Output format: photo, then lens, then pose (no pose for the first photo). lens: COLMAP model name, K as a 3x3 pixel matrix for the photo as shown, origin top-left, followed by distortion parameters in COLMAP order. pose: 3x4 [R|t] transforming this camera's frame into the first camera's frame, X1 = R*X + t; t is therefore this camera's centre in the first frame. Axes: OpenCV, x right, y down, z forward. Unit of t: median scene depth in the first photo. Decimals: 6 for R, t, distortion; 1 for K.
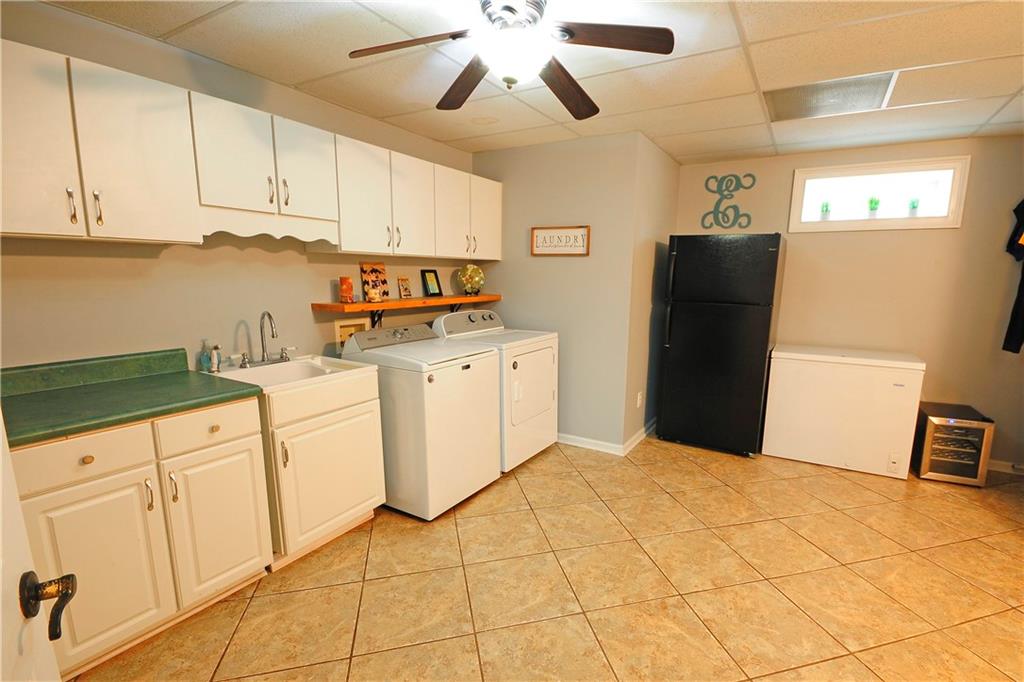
lens RADIAL K [[466.2, 0, 559.3], [0, 466.2, 353.3], [0, 0, 1]] dist [-0.010069, -0.002617]
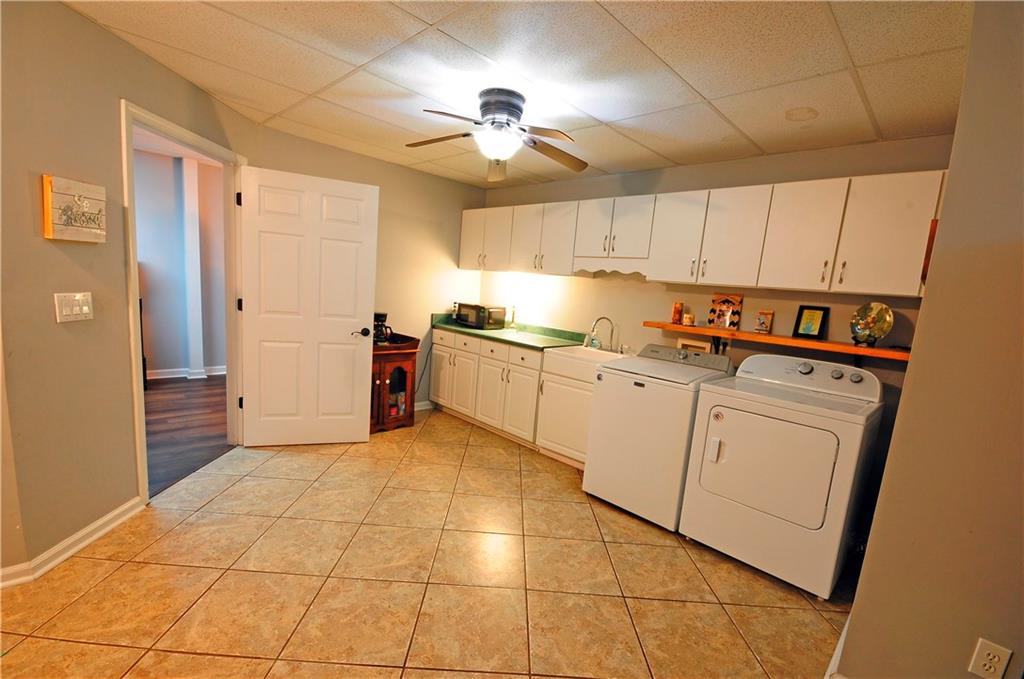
lens RADIAL K [[466.2, 0, 514.4], [0, 466.2, 348.2], [0, 0, 1]] dist [-0.010069, -0.002617]
pose [[-0.288343, 0.088448, -0.953434, 0.847399], [-0.245019, 0.955758, 0.162764, -0.145633], [0.925648, 0.280541, -0.253914, 0.957360]]
